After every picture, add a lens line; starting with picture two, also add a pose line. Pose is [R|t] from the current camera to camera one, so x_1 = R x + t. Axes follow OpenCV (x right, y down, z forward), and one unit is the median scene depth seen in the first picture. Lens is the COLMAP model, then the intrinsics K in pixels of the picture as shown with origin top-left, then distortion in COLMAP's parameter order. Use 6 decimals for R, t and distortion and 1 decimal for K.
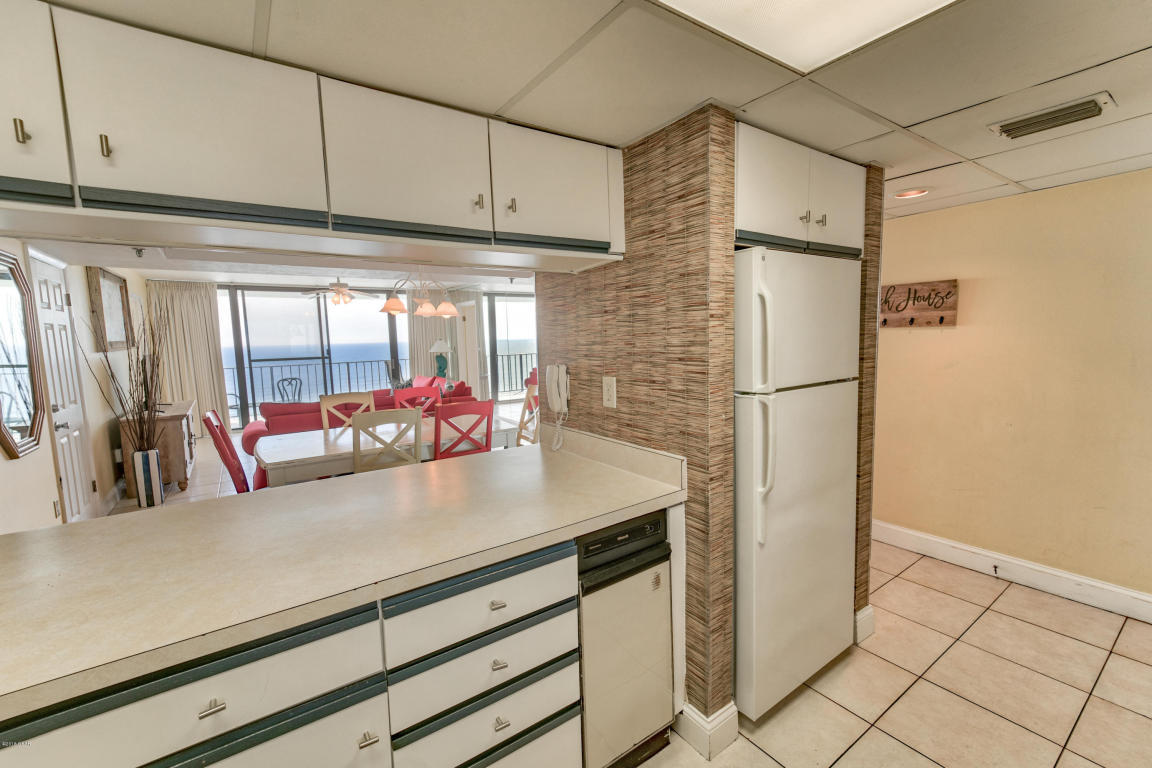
lens RADIAL K [[464.7, 0, 566.4], [0, 464.7, 383.3], [0, 0, 1]] dist [-0.002242, 0.000620]
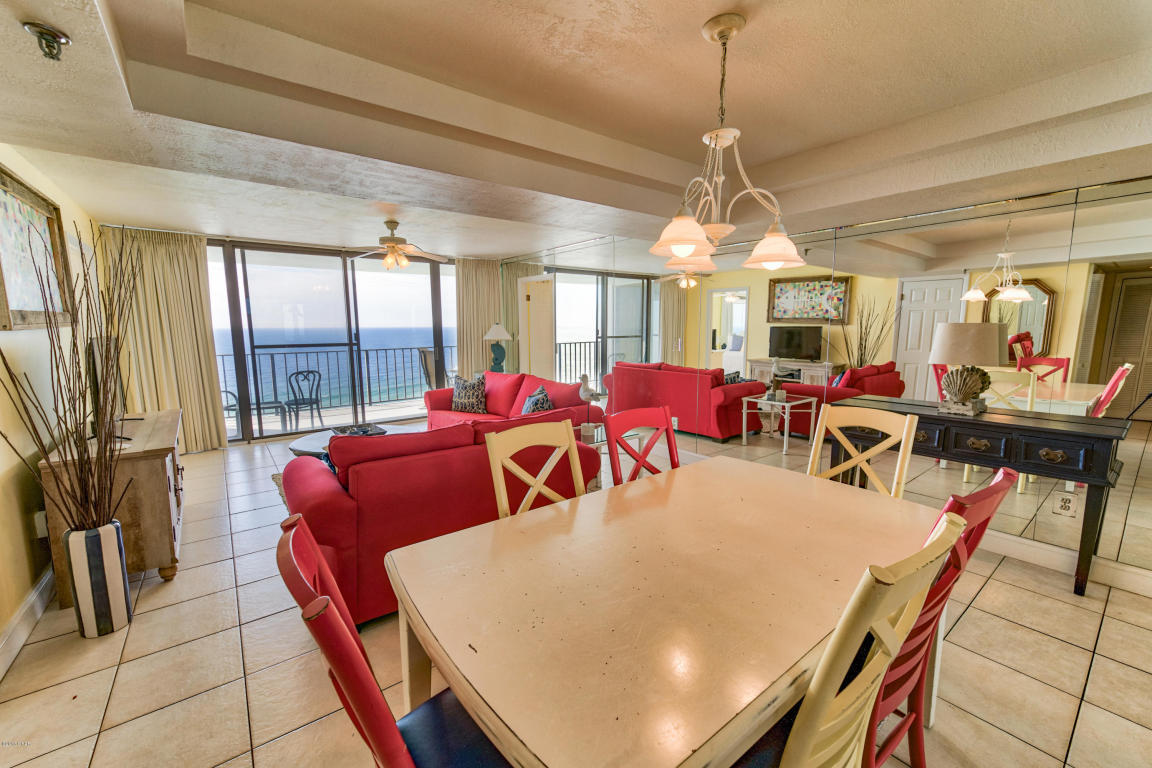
lens RADIAL K [[464.7, 0, 579.1], [0, 464.7, 386.8], [0, 0, 1]] dist [-0.002242, 0.000620]
pose [[0.998352, 0.016024, 0.055106, -0.367384], [-0.017677, 0.999404, 0.029646, -0.027714], [-0.054598, -0.030571, 0.998040, 0.423913]]
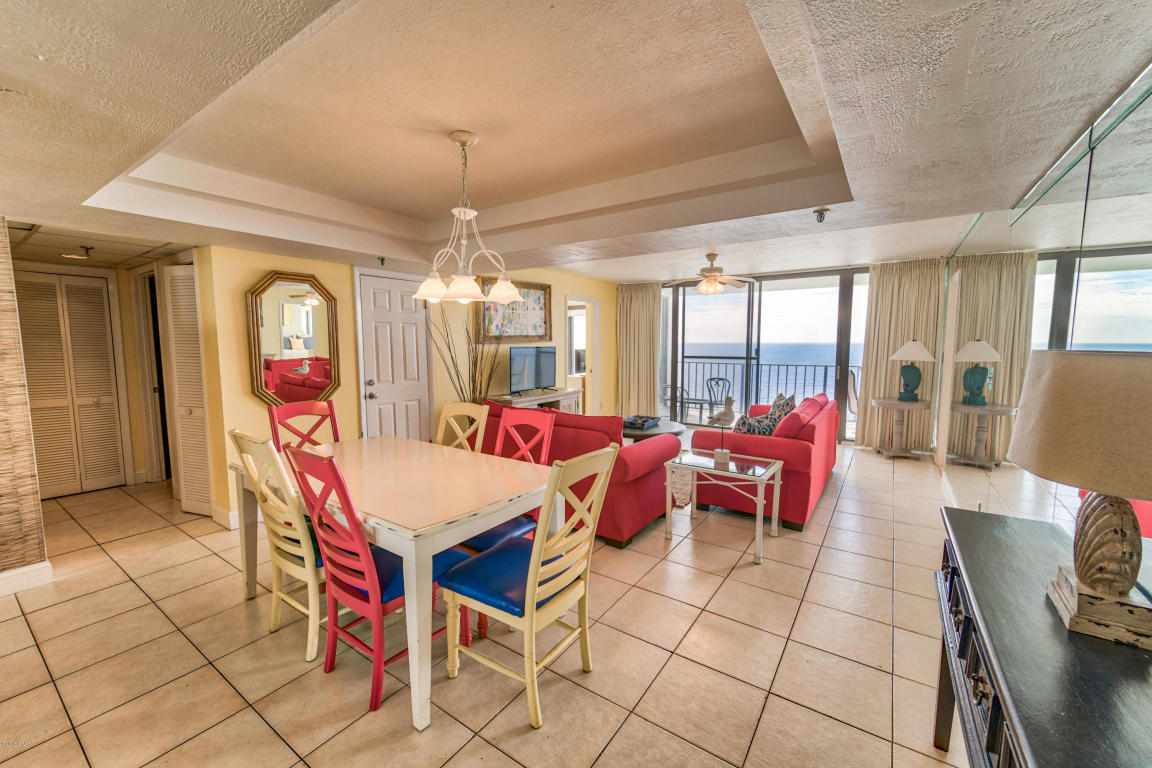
lens RADIAL K [[464.7, 0, 573.2], [0, 464.7, 383.6], [0, 0, 1]] dist [-0.002242, 0.000620]
pose [[0.356692, 0.108061, -0.927951, 0.319144], [-0.101526, 0.991889, 0.076482, -0.078239], [0.928689, 0.066930, 0.364770, 0.738414]]
